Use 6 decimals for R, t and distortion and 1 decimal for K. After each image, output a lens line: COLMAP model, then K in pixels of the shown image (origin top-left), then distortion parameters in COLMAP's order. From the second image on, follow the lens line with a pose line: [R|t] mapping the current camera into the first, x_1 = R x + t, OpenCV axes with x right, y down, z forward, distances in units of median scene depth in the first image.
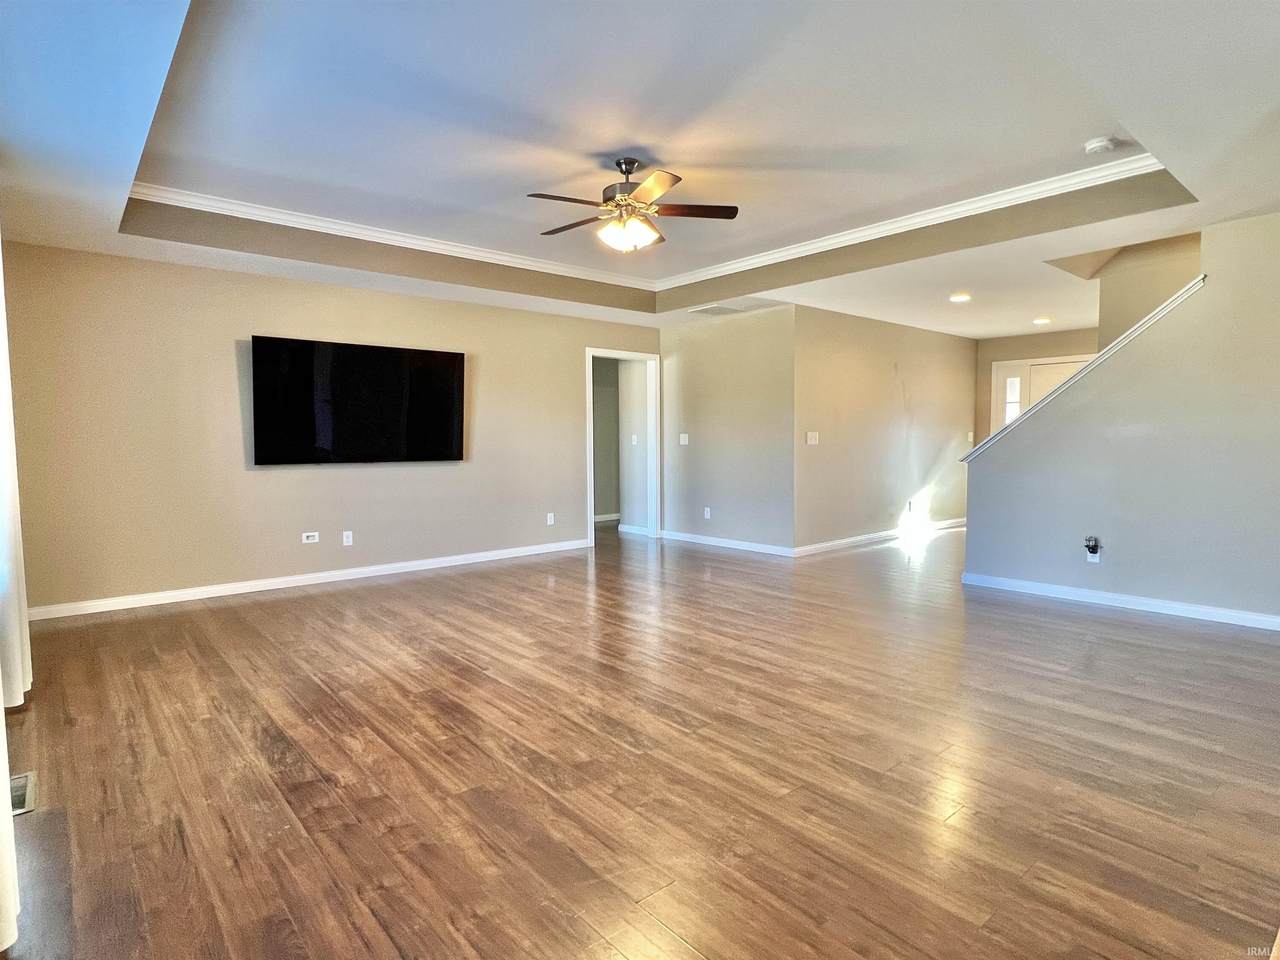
lens RADIAL K [[686.6, 0, 639.8], [0, 686.6, 476.3], [0, 0, 1]] dist [0.001421, -0.000086]
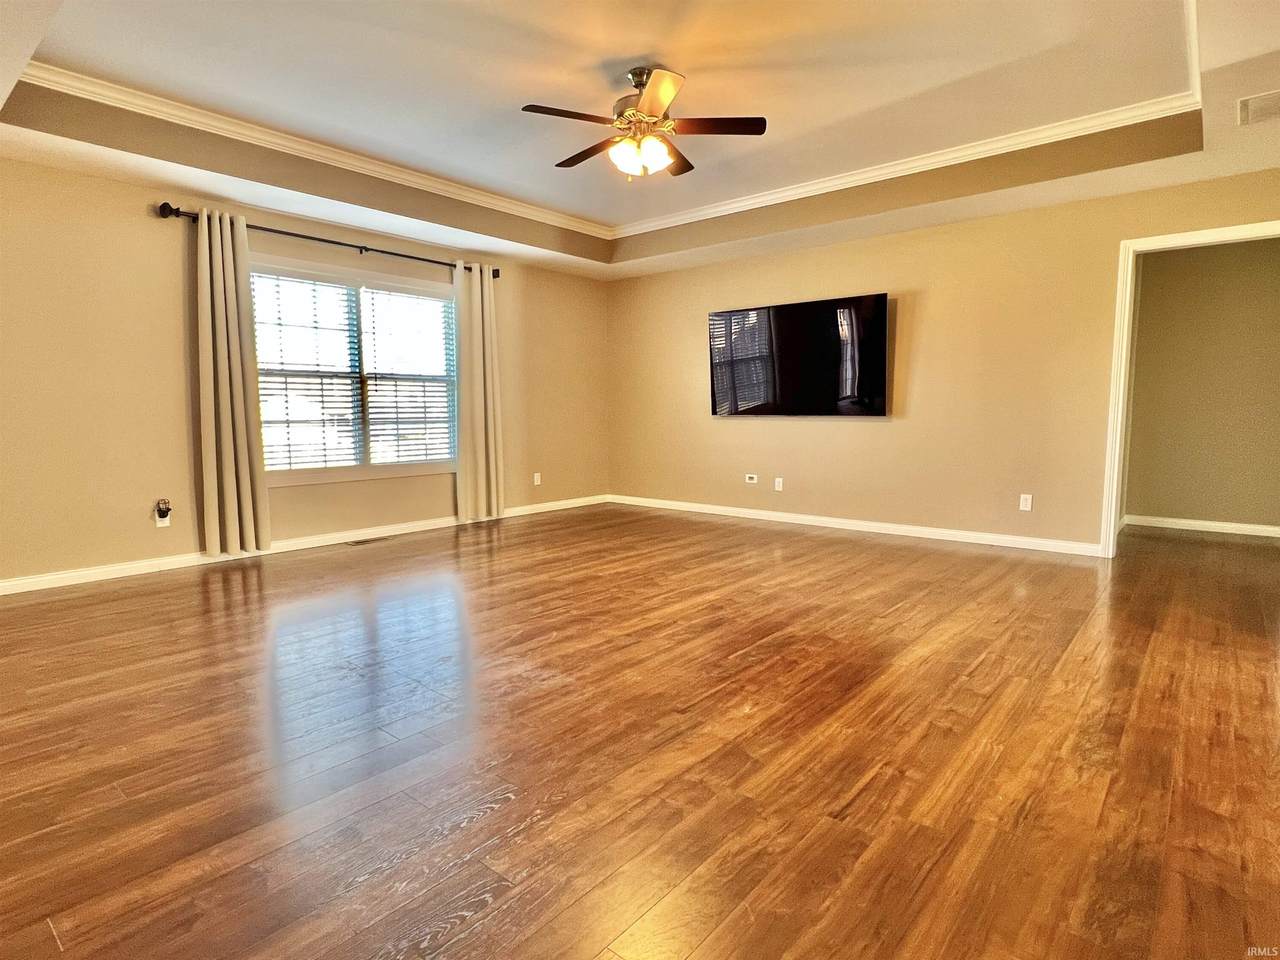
lens RADIAL K [[686.6, 0, 641.0], [0, 686.6, 484.0], [0, 0, 1]] dist [0.001421, -0.000086]
pose [[0.166287, 0.113230, -0.979555, 0.778870], [-0.050587, 0.993057, 0.106203, -0.021139], [0.984779, 0.031893, 0.170860, 0.738406]]
